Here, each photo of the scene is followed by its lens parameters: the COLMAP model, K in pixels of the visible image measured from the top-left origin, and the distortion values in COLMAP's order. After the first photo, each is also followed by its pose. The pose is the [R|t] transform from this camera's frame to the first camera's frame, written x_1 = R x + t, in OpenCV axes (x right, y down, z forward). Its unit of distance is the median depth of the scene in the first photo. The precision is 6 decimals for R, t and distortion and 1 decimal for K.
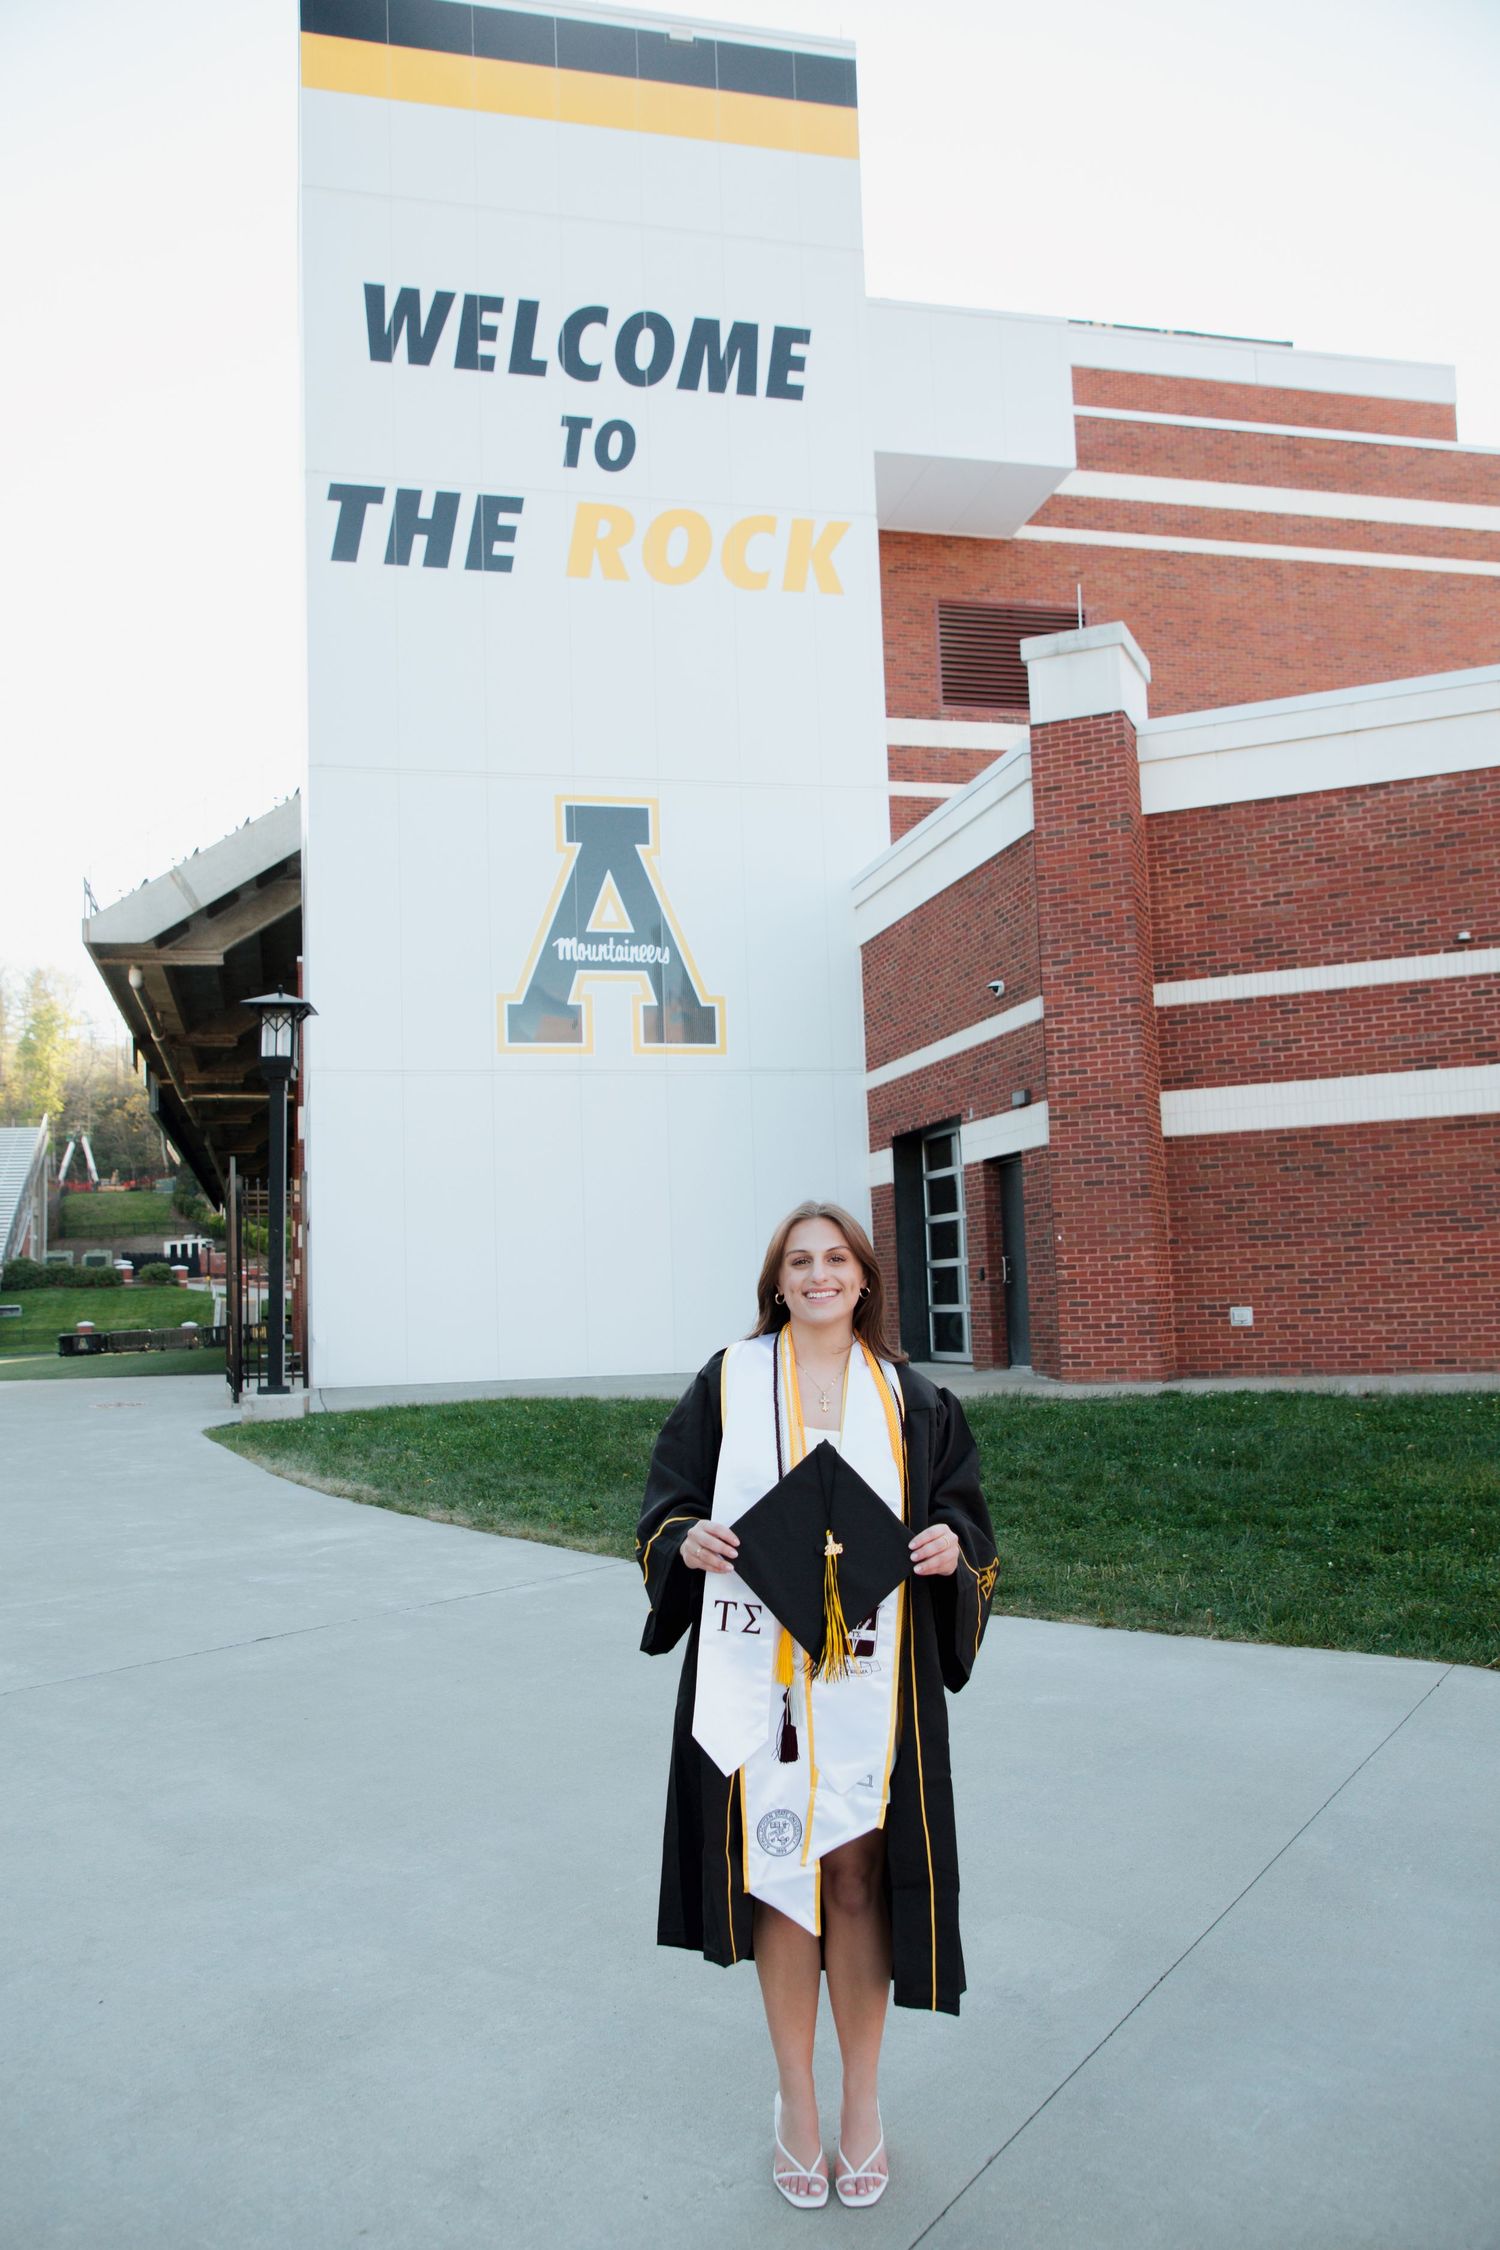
lens RADIAL K [[1789.6, 0, 739.6], [0, 1789.6, 1131.9], [0, 0, 1]] dist [-0.016819, 0.038155]
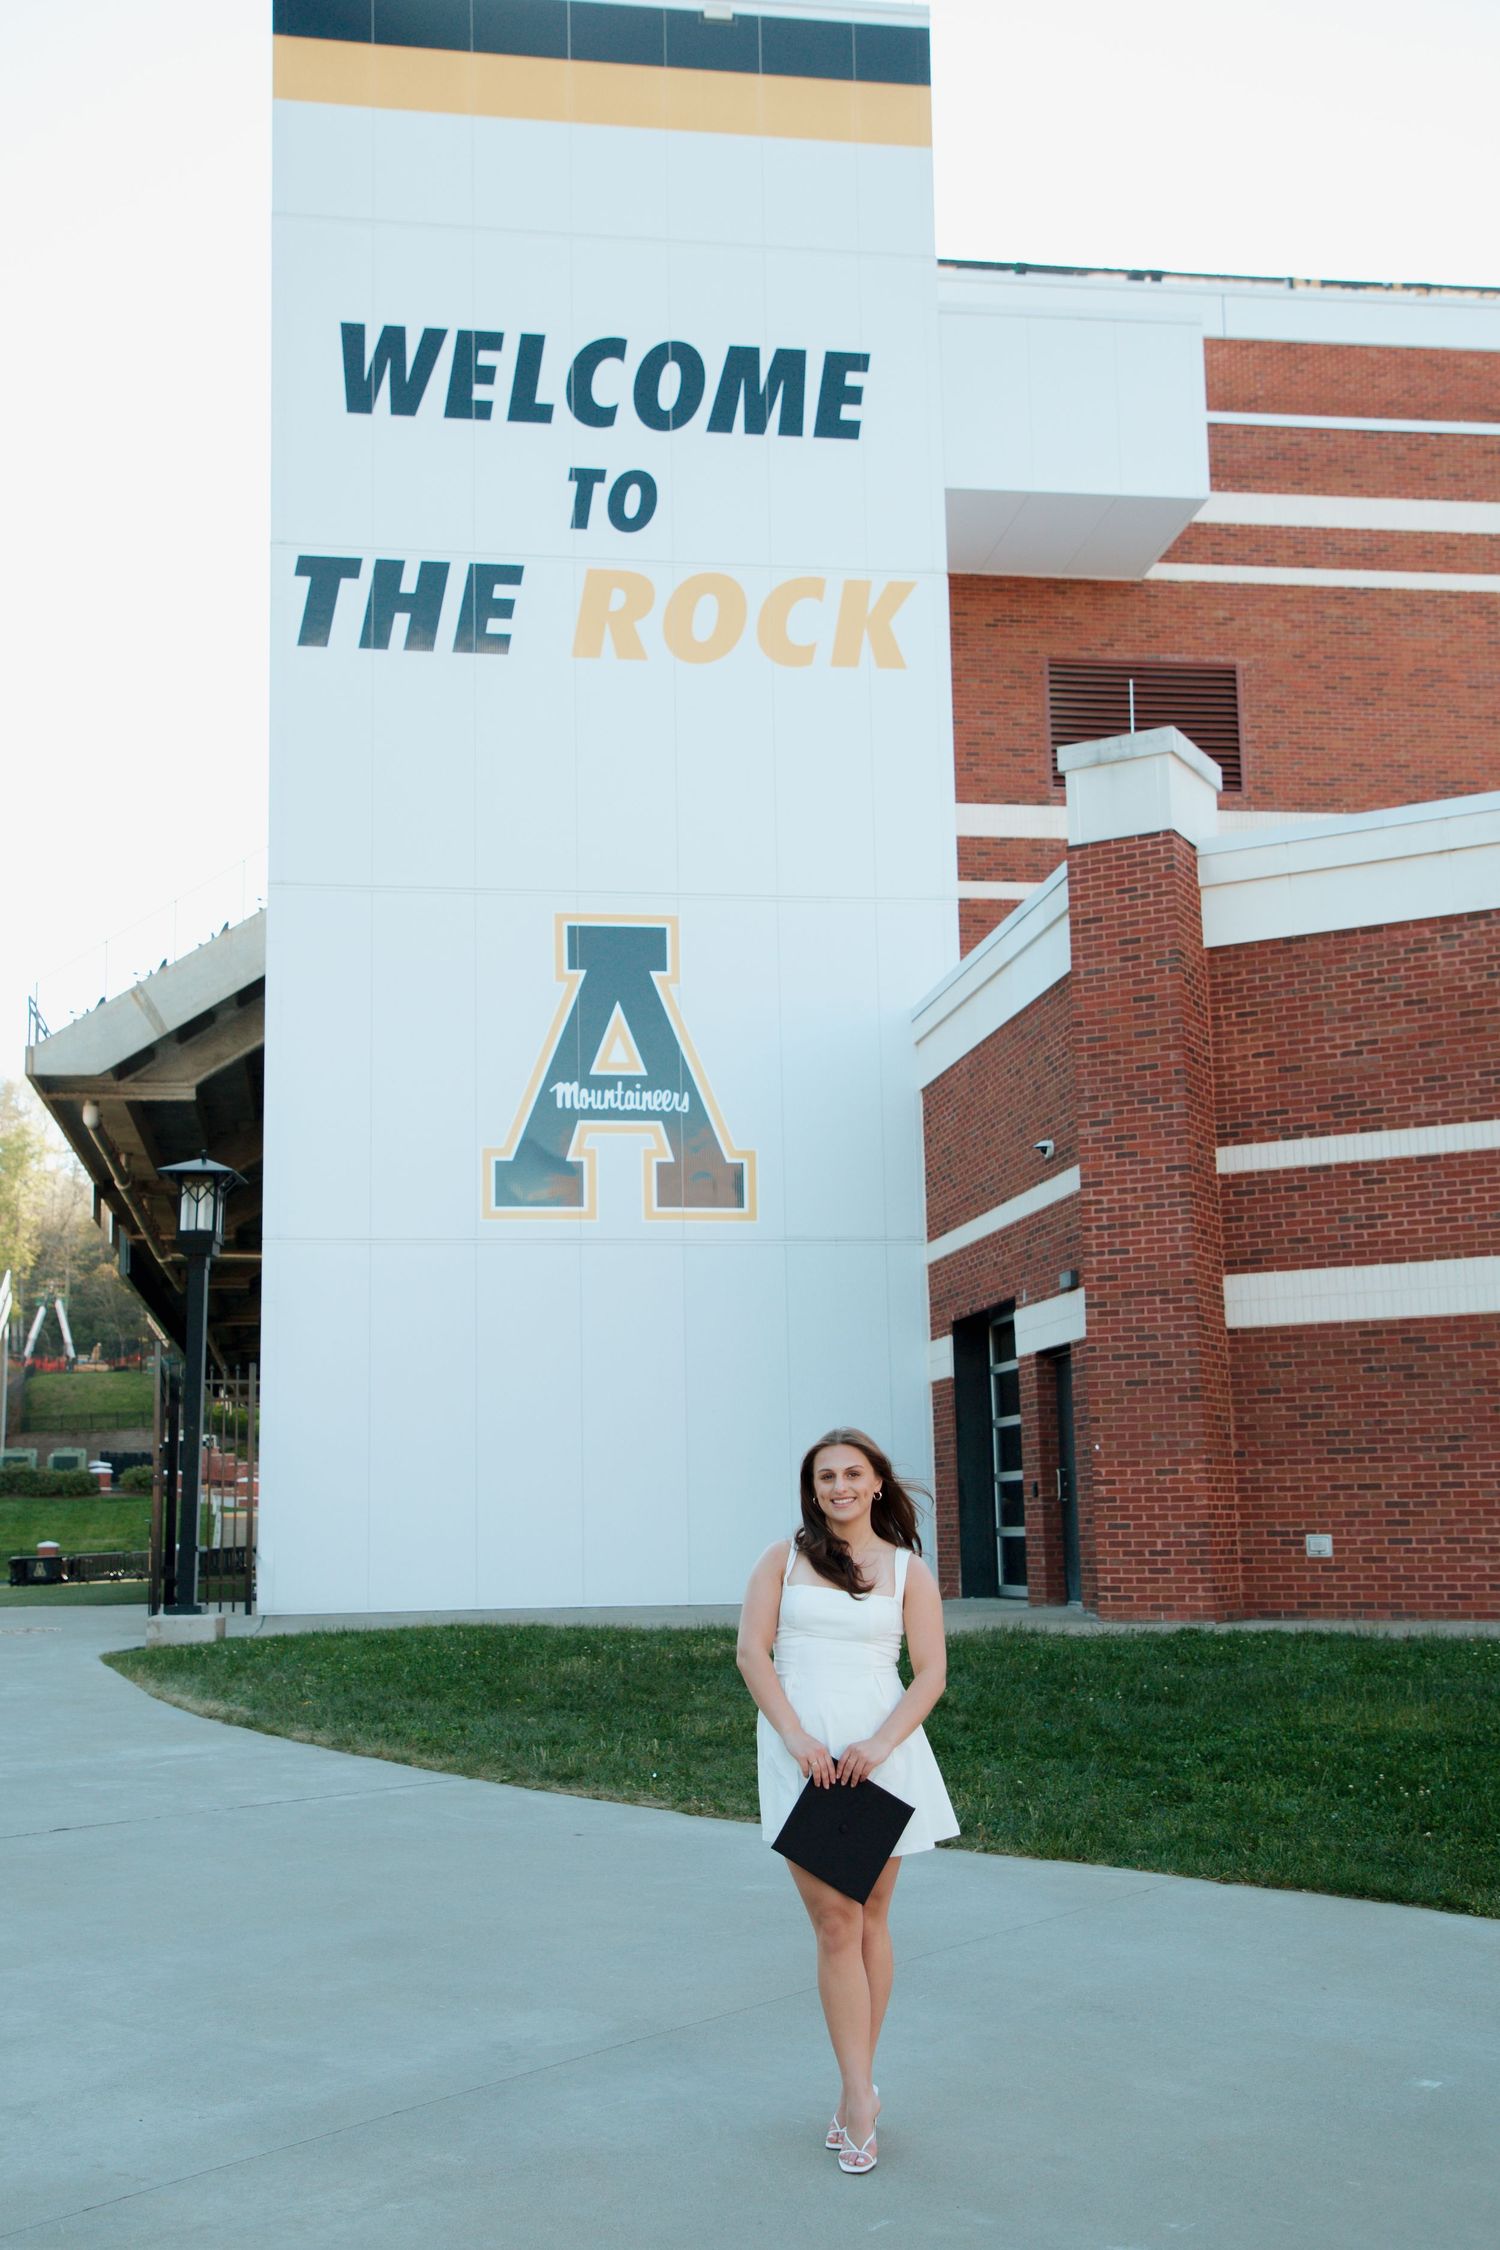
lens RADIAL K [[2409.1, 0, 697.7], [0, 2409.1, 1149.5], [0, 0, 1]] dist [0.066510, 0.000000]
pose [[0.995278, 0.001380, -0.097055, 0.075004], [-0.007266, 0.998153, -0.060320, -0.008299], [0.096793, 0.060740, 0.993449, -0.122496]]
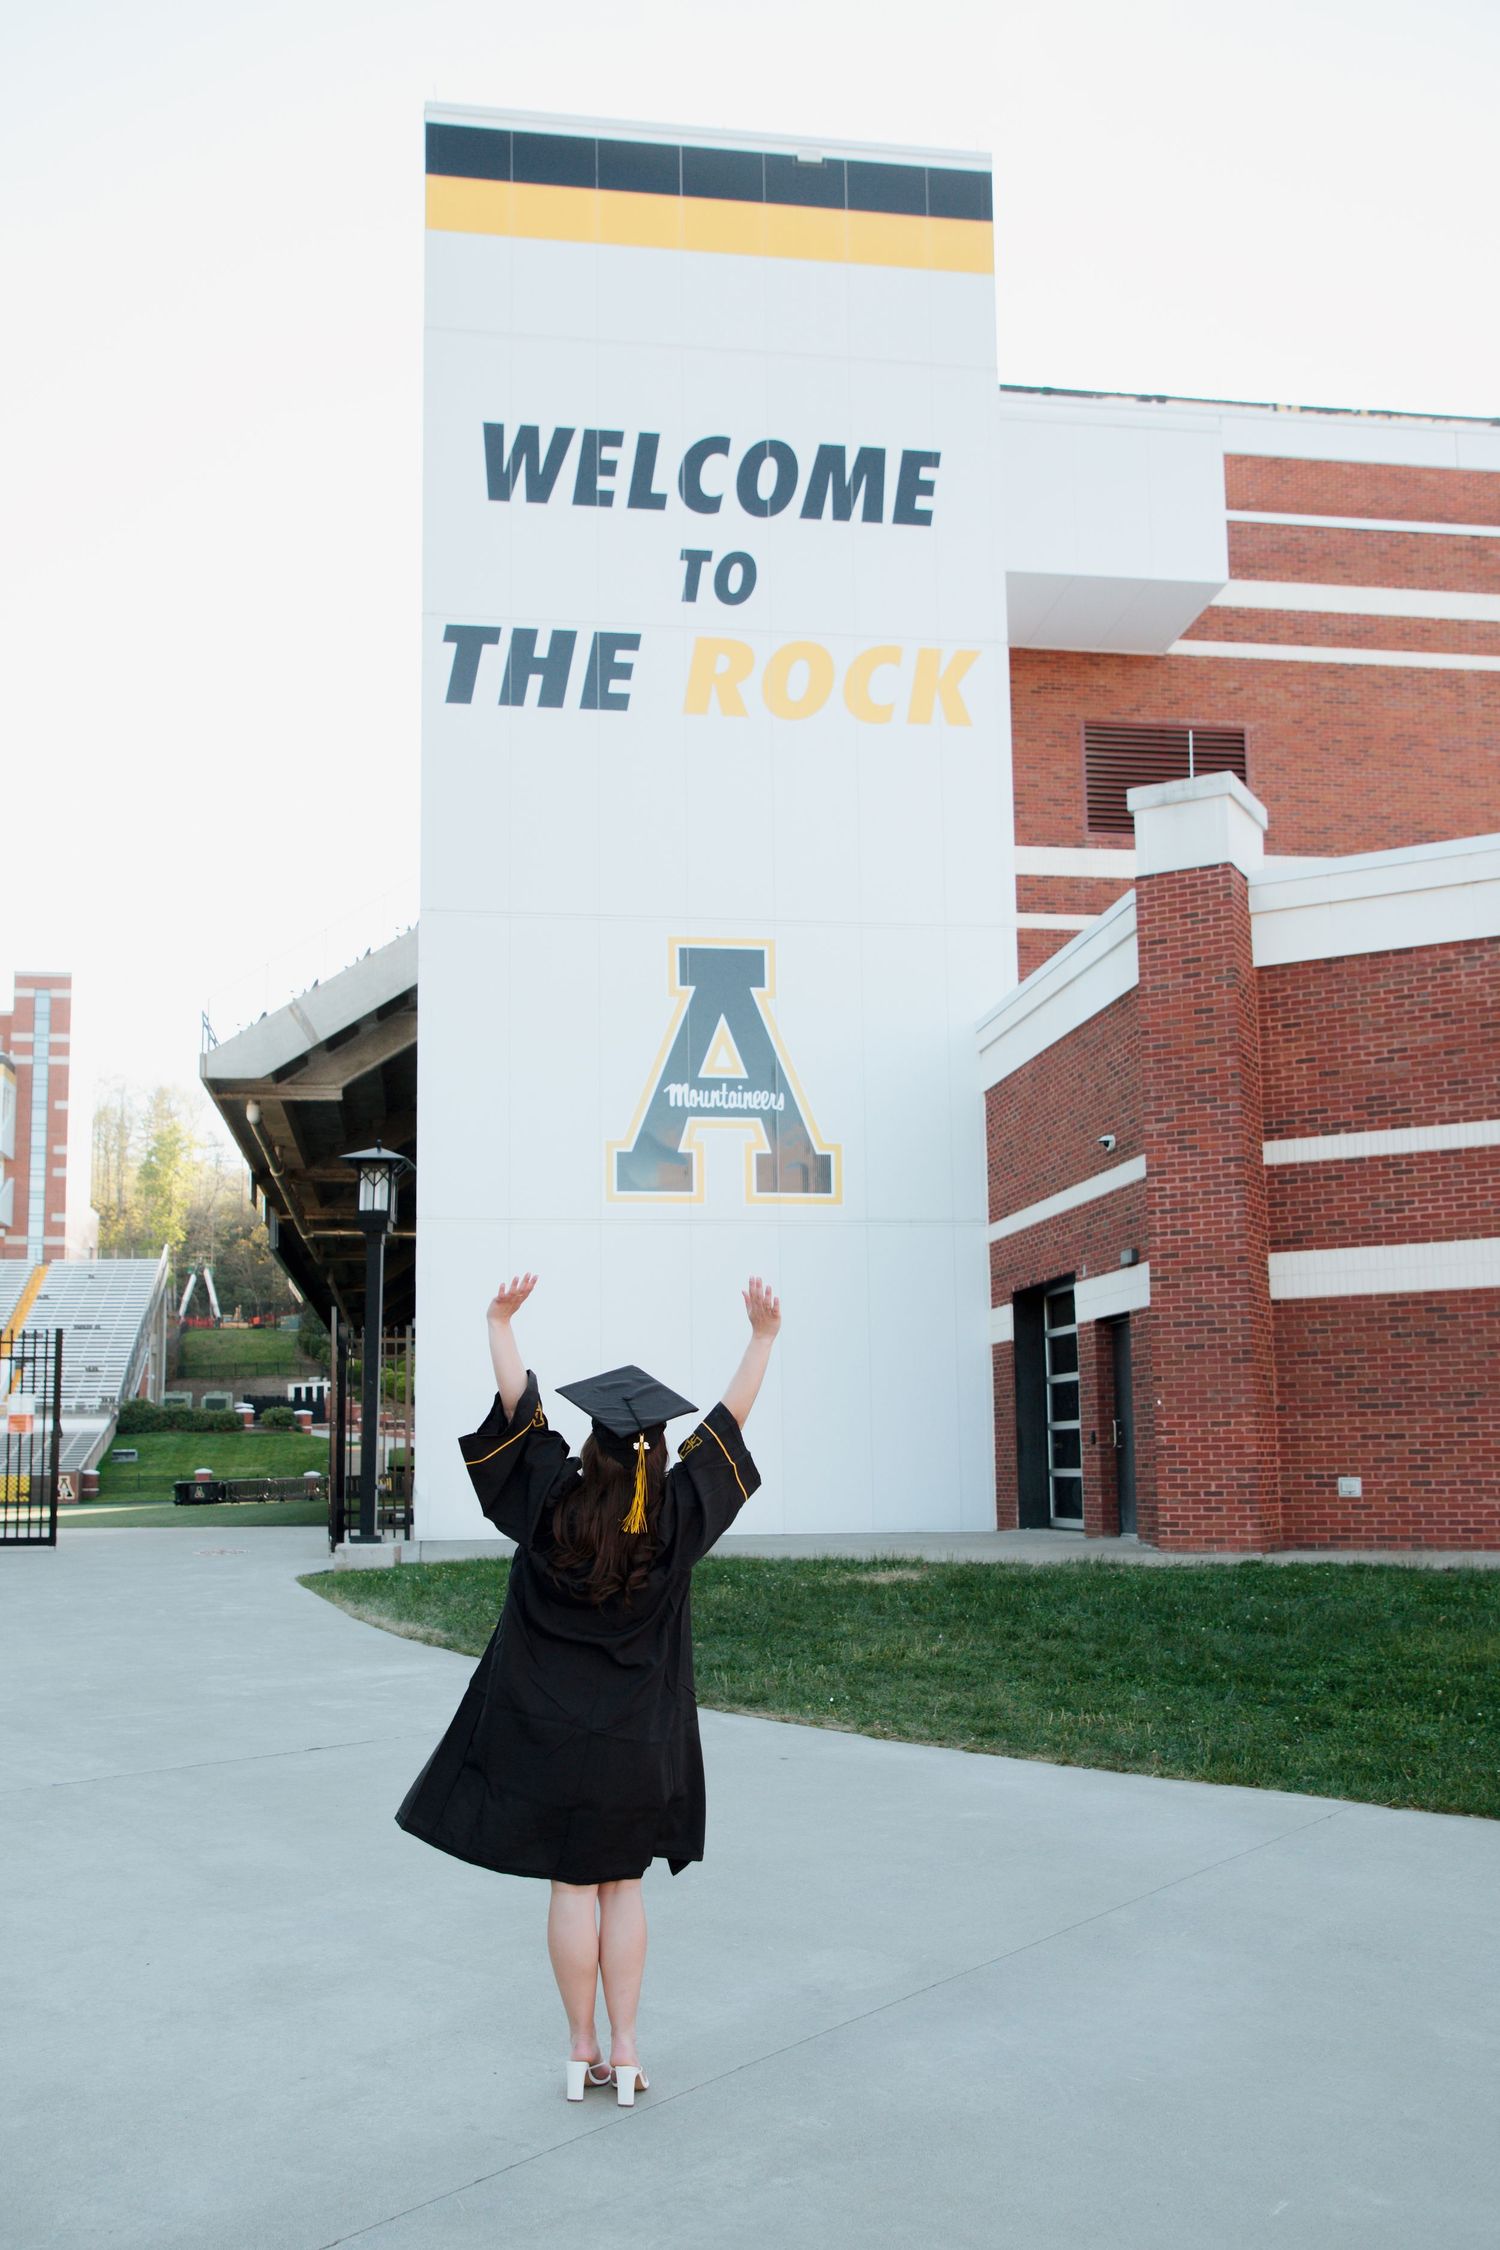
lens RADIAL K [[2003.8, 0, 737.6], [0, 2003.8, 1228.3], [0, 0, 1]] dist [-0.013428, 0.028231]
pose [[0.995598, 0.009556, -0.093238, 0.037751], [-0.011445, 0.999740, -0.019747, -0.008433], [0.093025, 0.020727, 0.995448, -0.081214]]
